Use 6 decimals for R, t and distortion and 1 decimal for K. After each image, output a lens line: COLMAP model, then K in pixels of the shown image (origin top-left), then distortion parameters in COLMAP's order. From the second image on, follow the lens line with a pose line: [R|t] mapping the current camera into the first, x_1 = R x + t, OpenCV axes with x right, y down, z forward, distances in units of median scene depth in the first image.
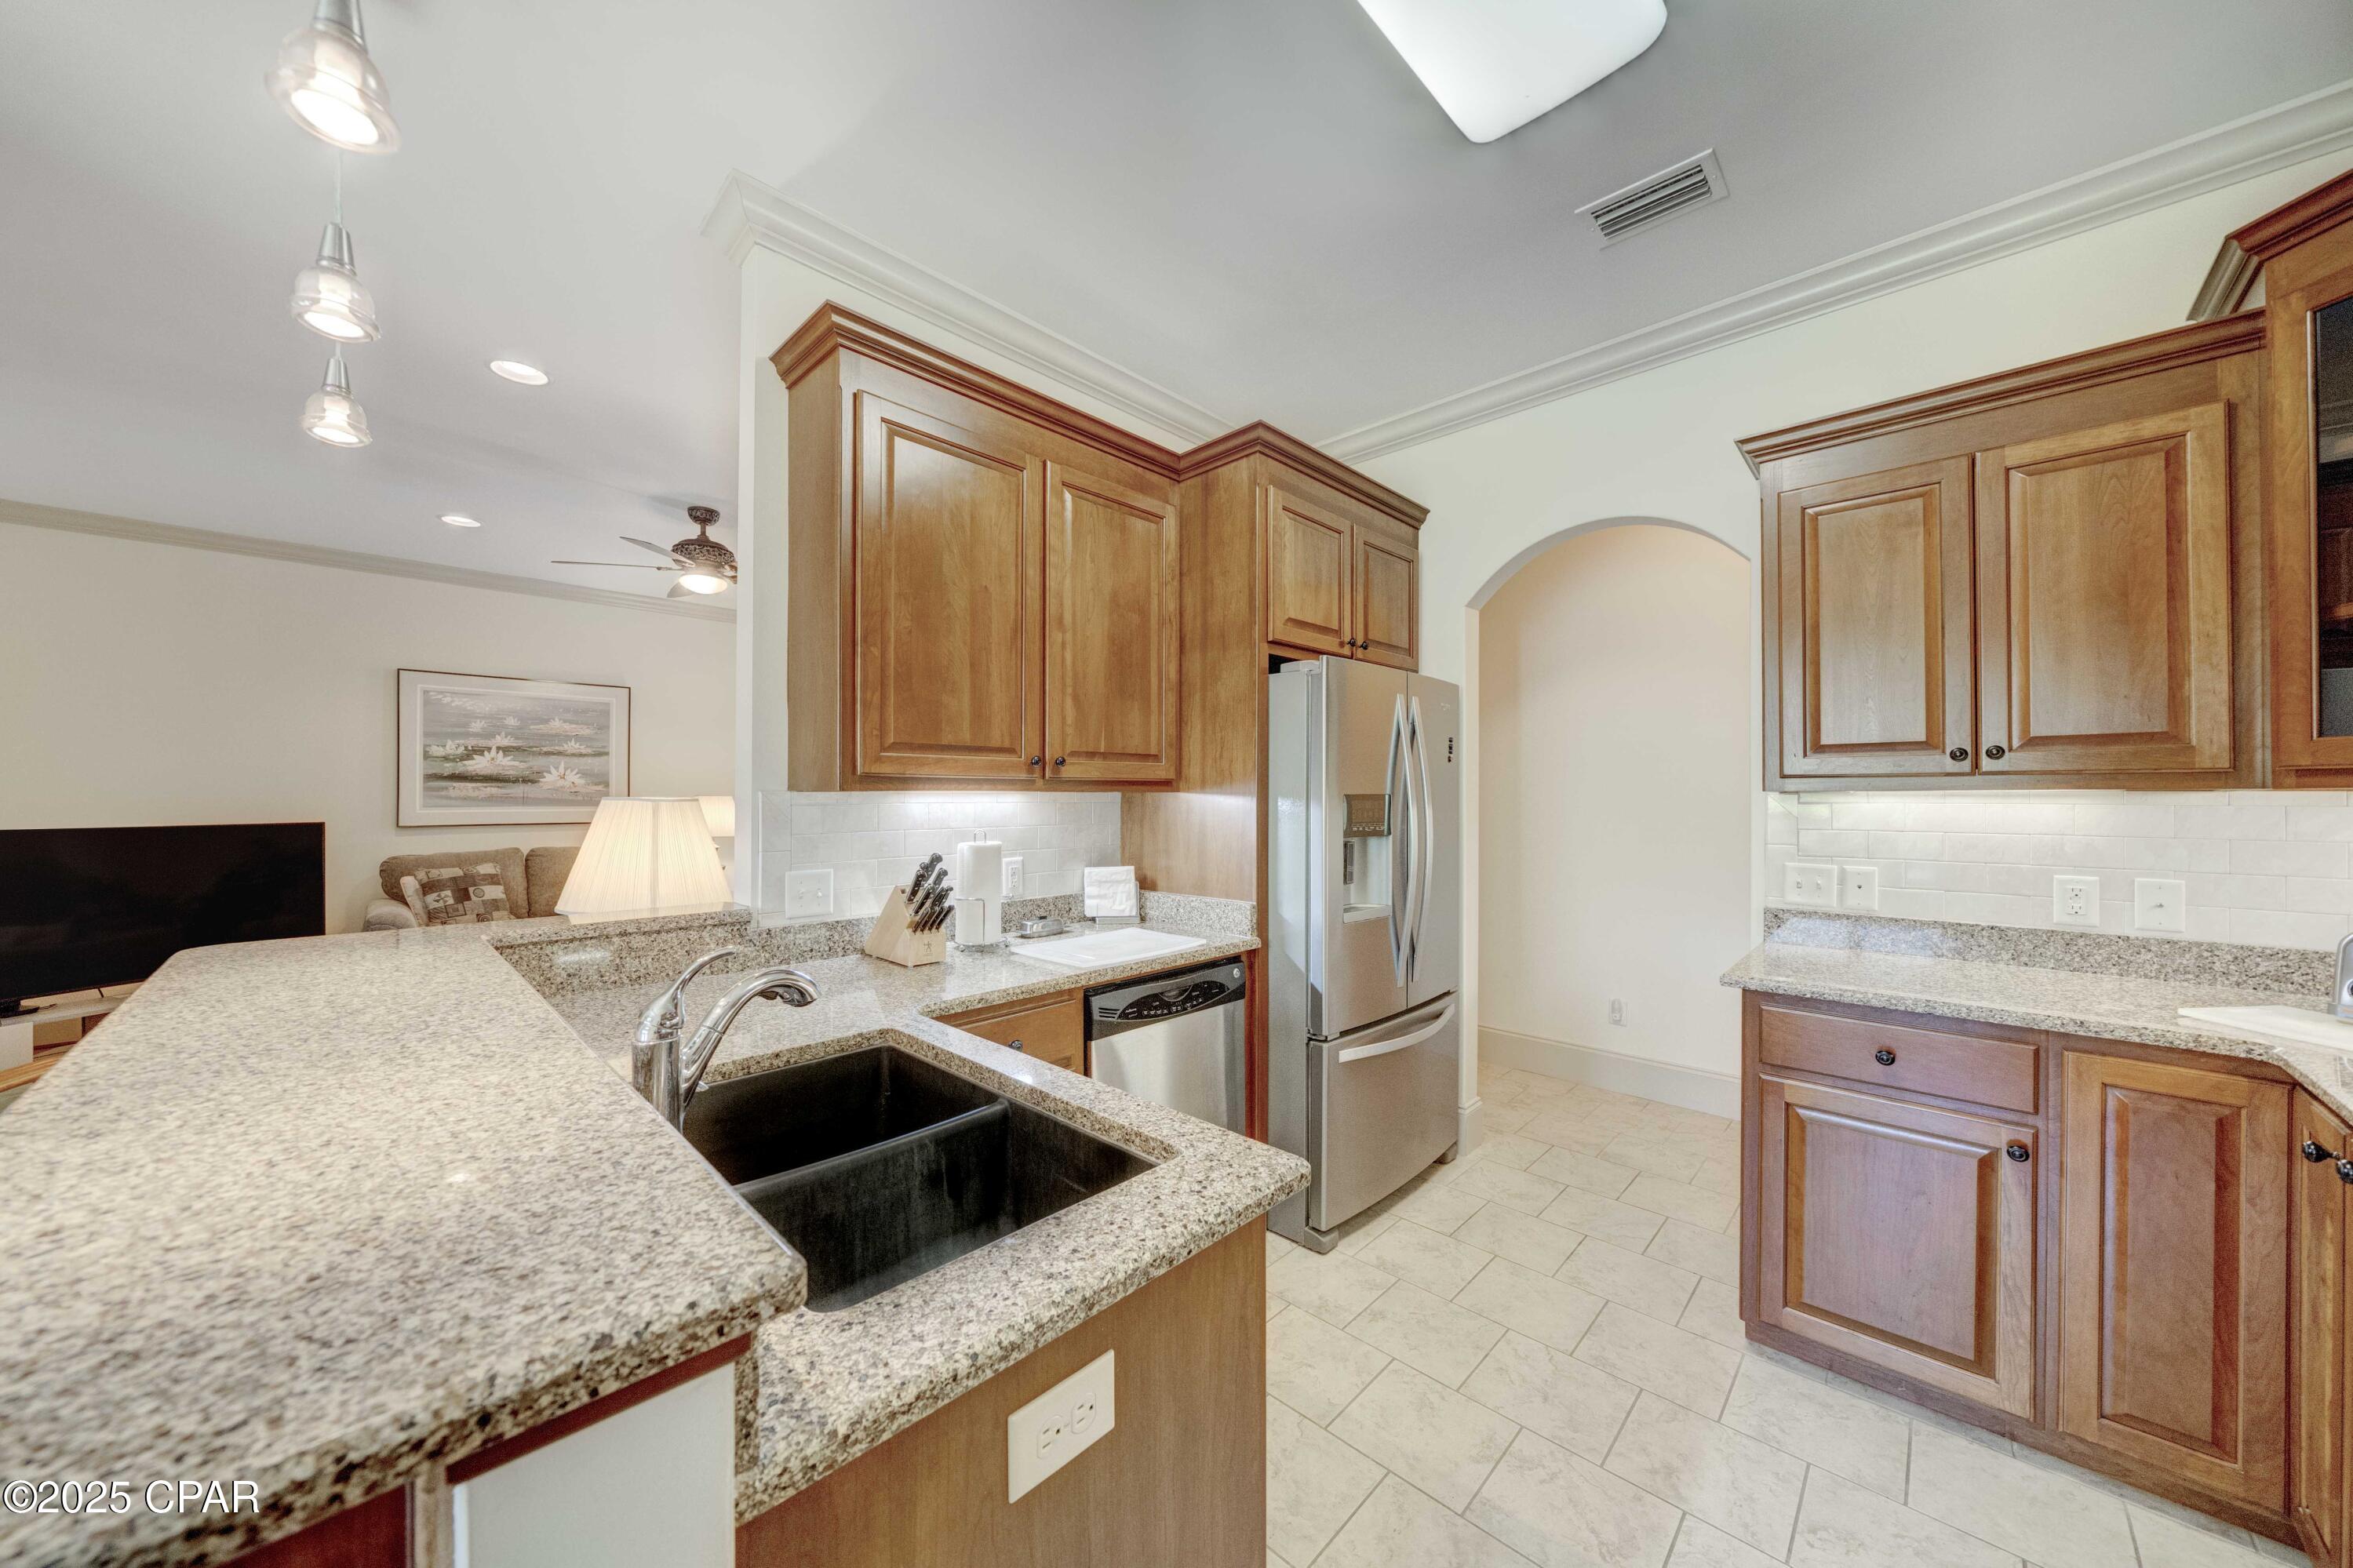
lens RADIAL K [[811.1, 0, 1167.2], [0, 811.1, 788.5], [0, 0, 1]] dist [-0.007054, -0.000062]
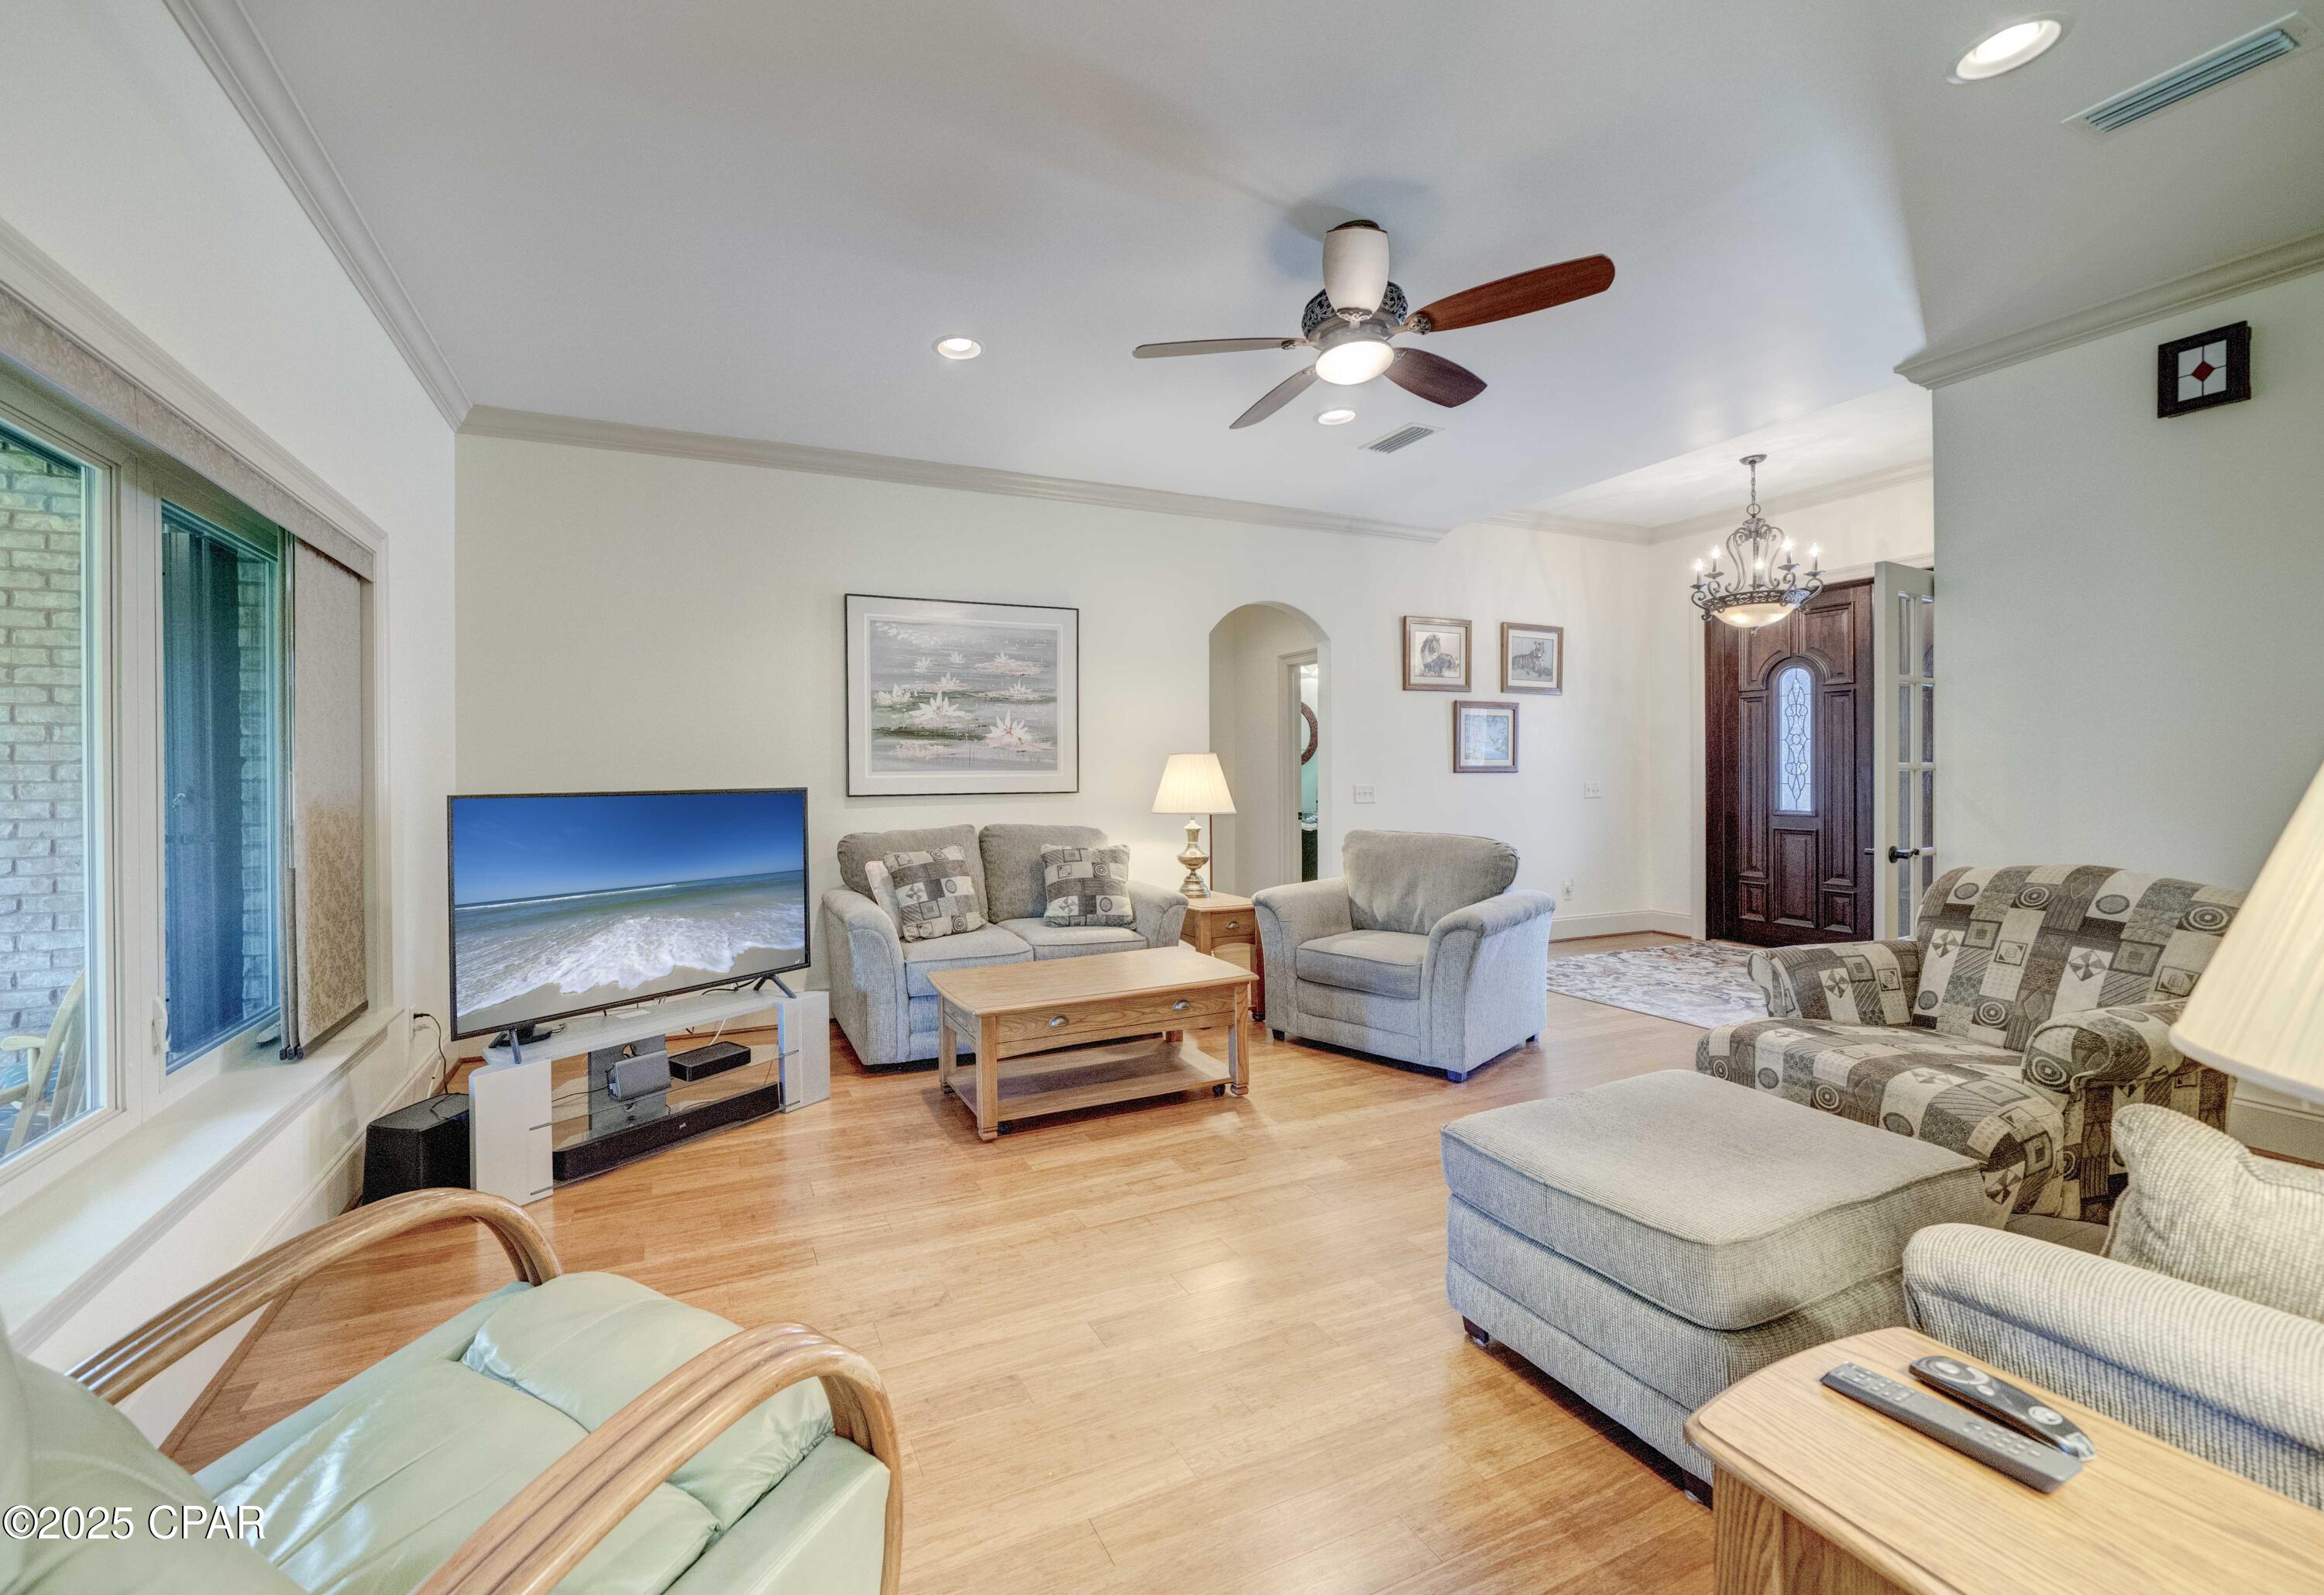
lens RADIAL K [[890.4, 0, 1028.3], [0, 890.4, 768.8], [0, 0, 1]] dist [-0.000905, 0.000048]
pose [[0.910511, -0.009014, -0.413387, -0.413498], [0.011395, 0.999930, 0.003293, 0.019157], [0.413329, -0.007709, 0.910549, 0.269257]]
